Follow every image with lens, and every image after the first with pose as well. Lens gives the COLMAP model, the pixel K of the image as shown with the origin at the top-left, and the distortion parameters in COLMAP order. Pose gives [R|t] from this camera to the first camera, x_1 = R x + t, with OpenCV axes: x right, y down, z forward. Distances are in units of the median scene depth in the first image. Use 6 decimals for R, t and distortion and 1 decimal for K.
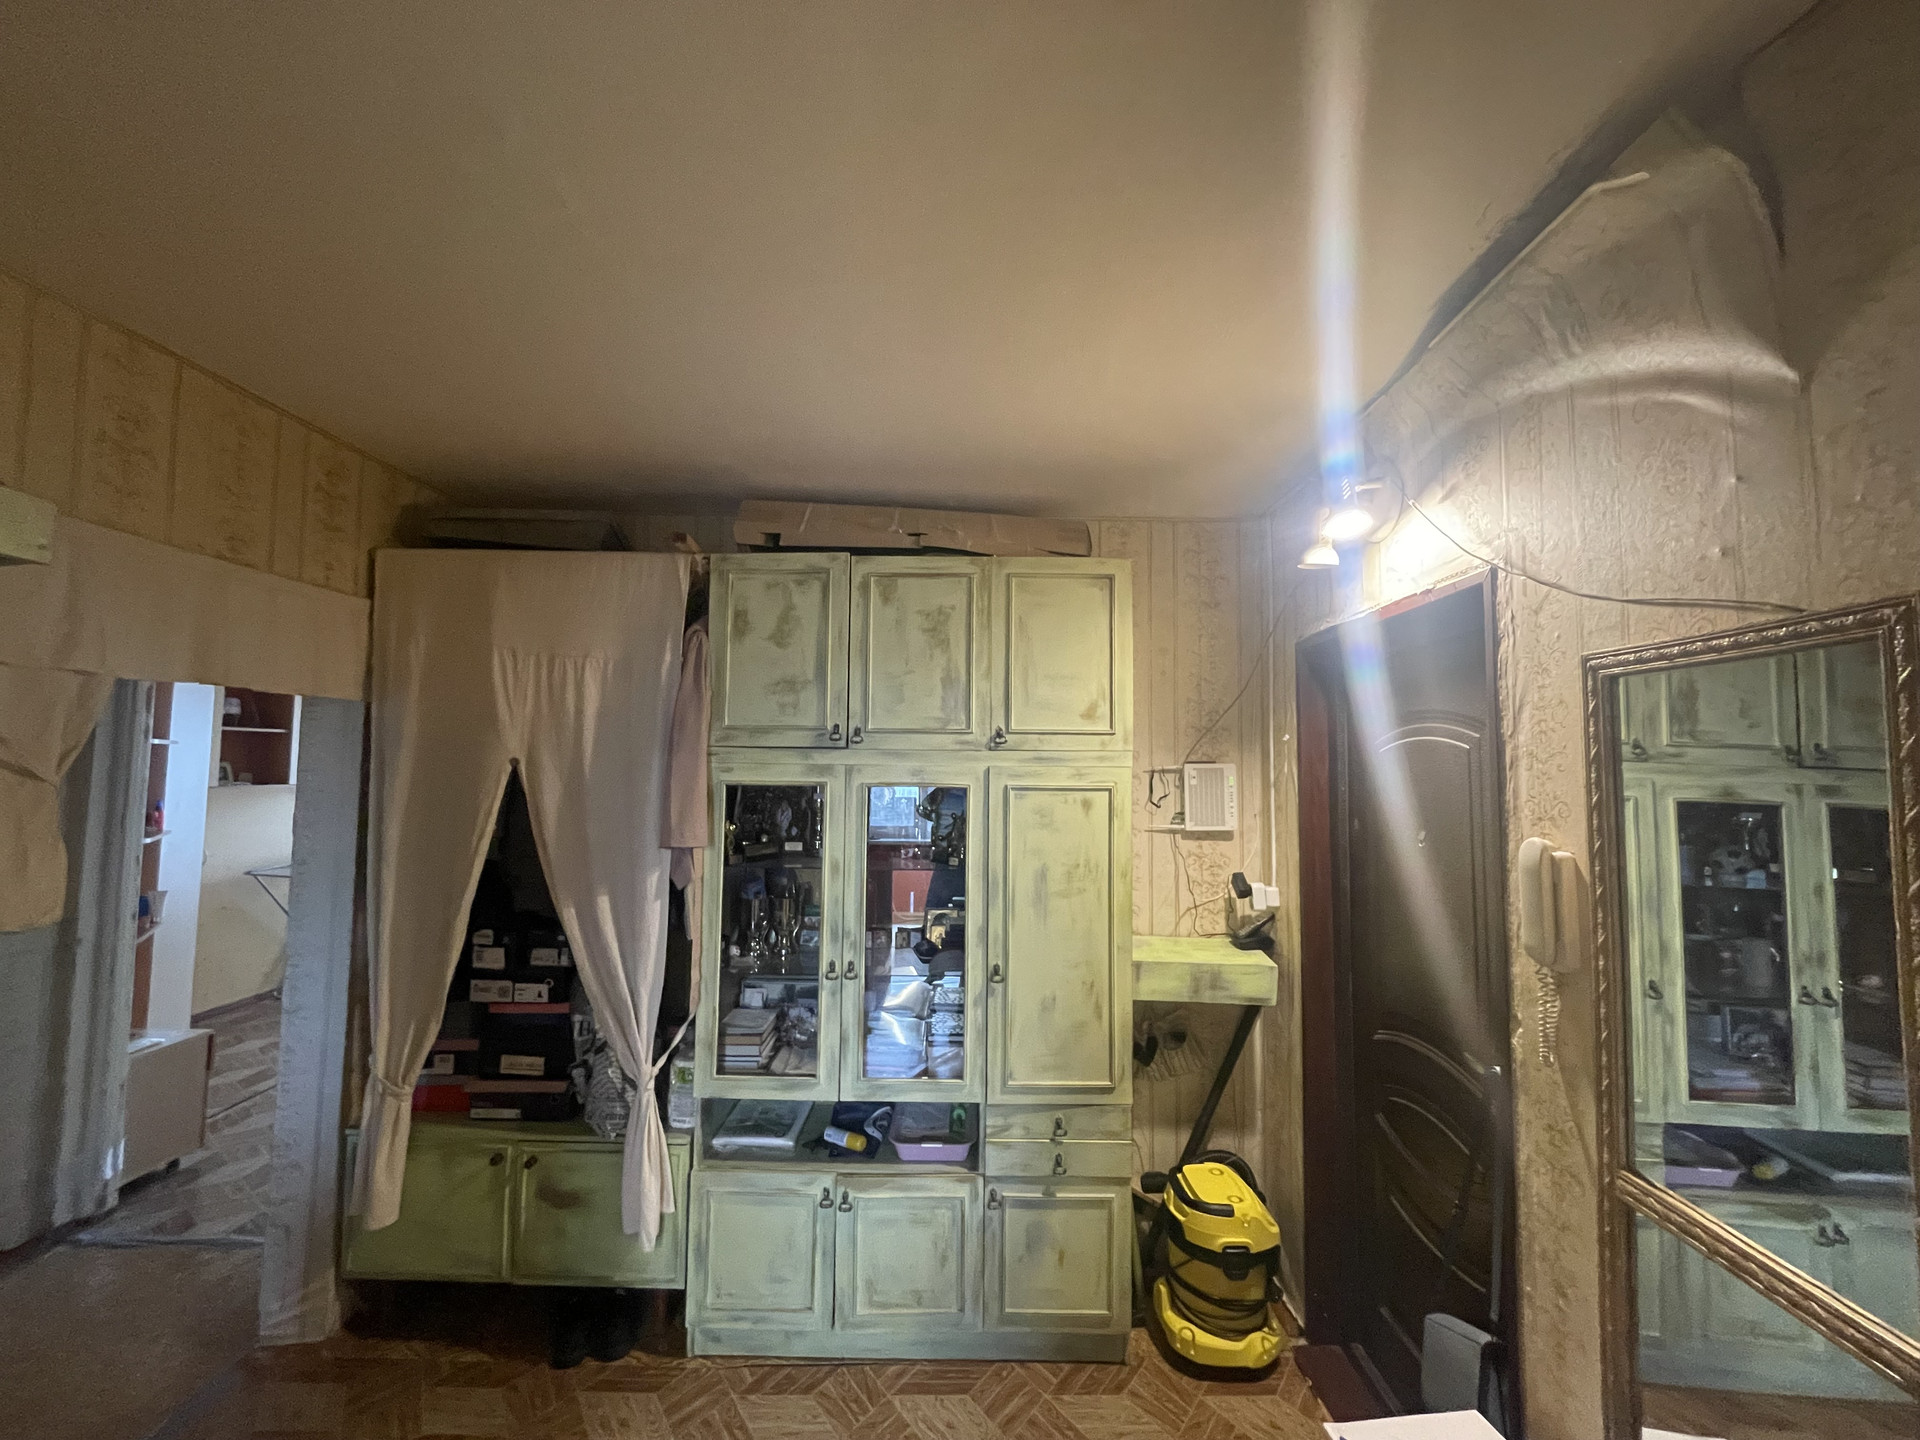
lens RADIAL K [[770.7, 0, 966.5], [0, 770.7, 712.9], [0, 0, 1]] dist [-0.001505, 0.000084]
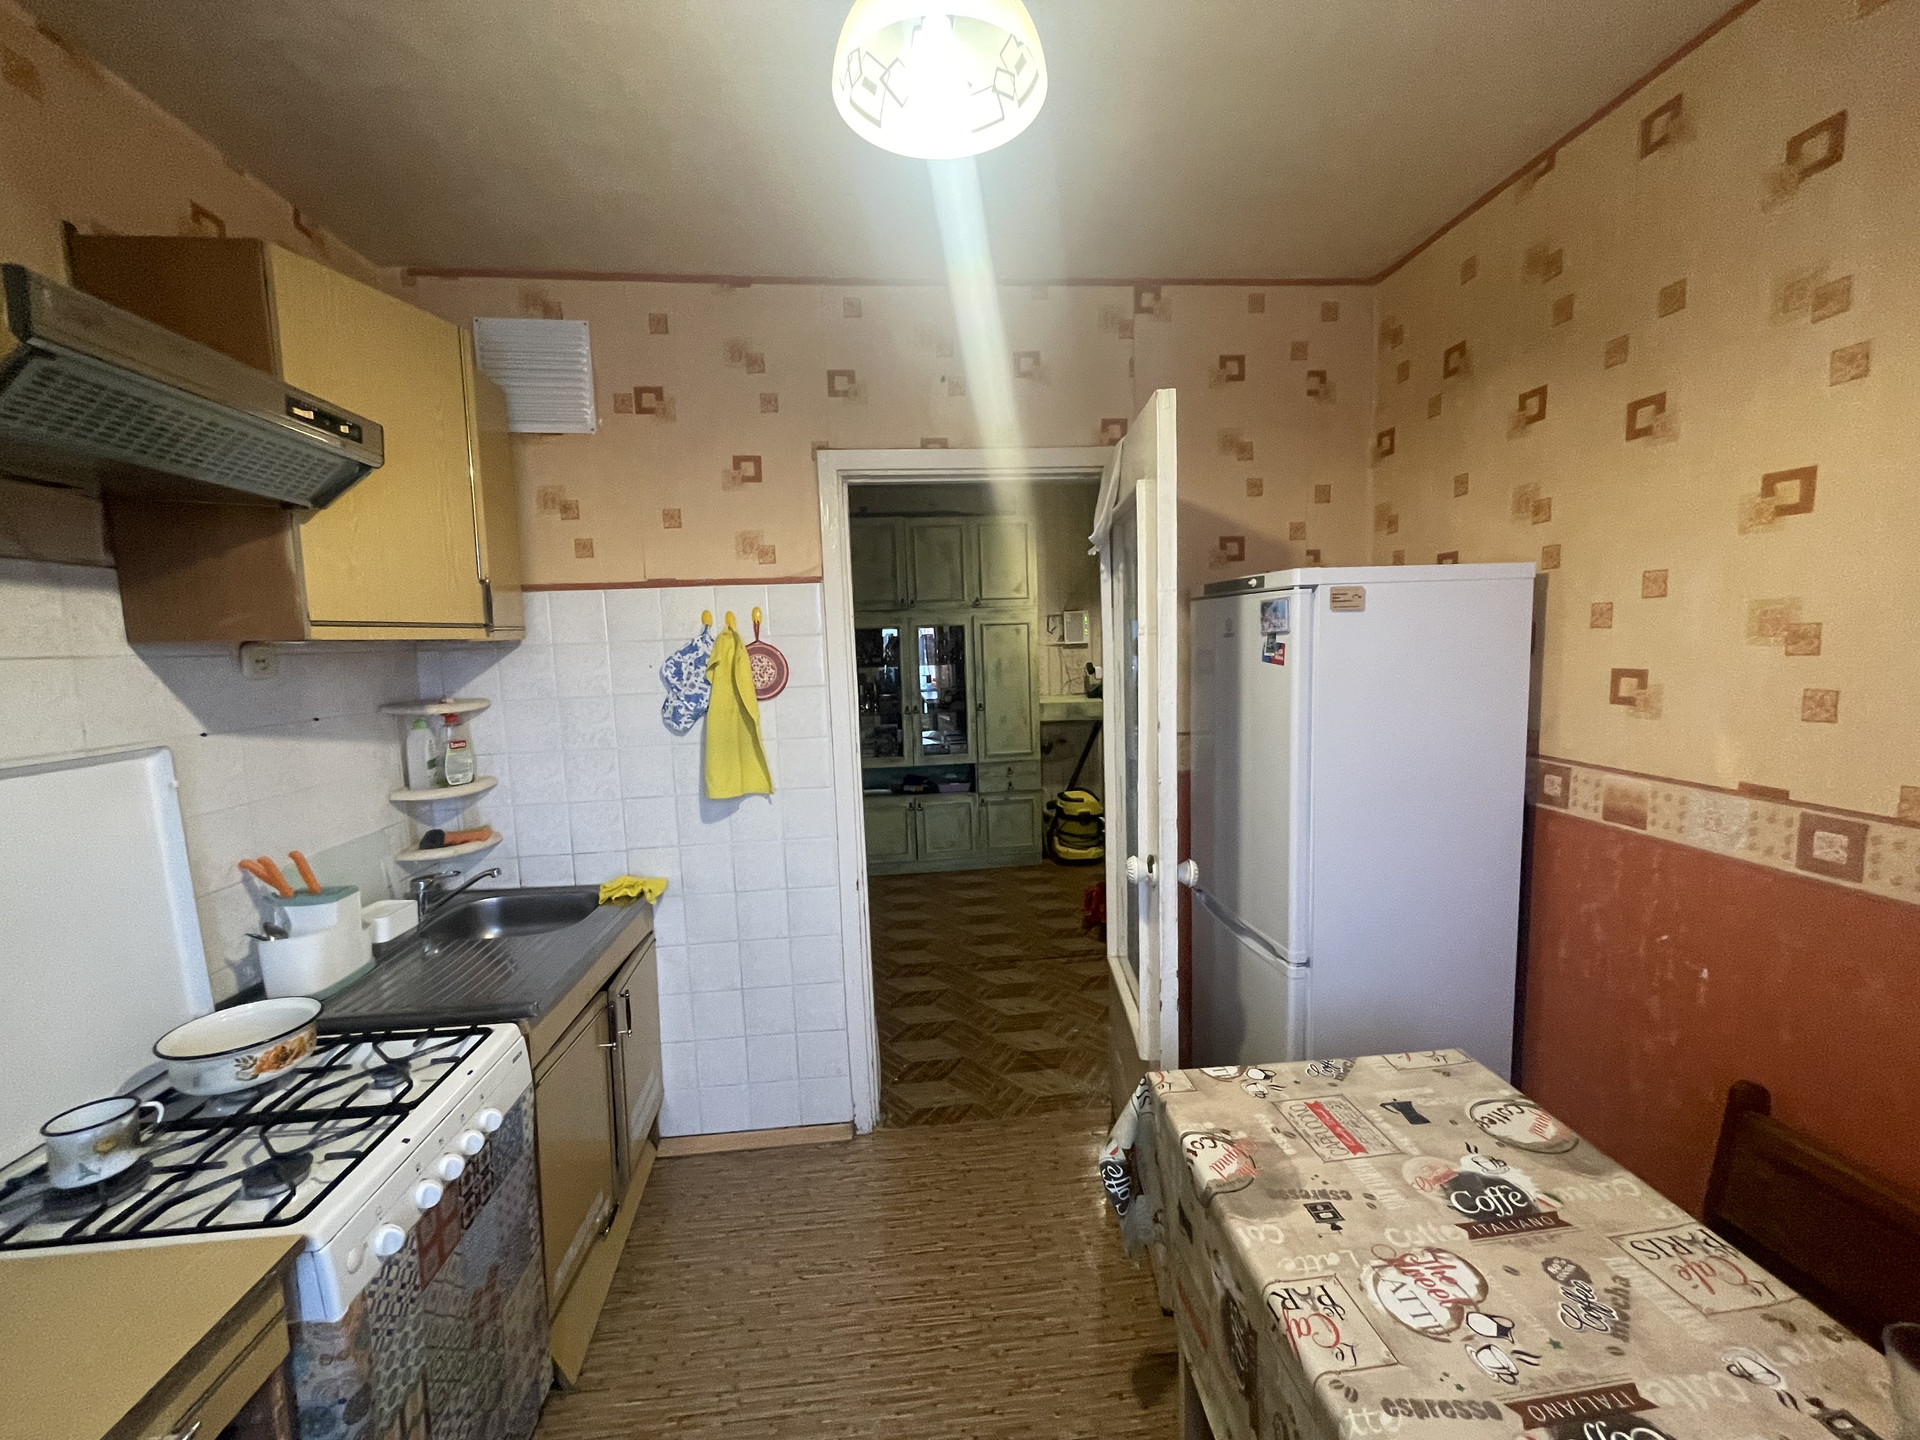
lens RADIAL K [[770.7, 0, 952.2], [0, 770.7, 716.7], [0, 0, 1]] dist [-0.001505, 0.000084]
pose [[0.995359, -0.054664, 0.079202, -0.219555], [0.040892, 0.985259, 0.166111, -0.013497], [-0.087115, -0.162101, 0.982921, -1.198665]]
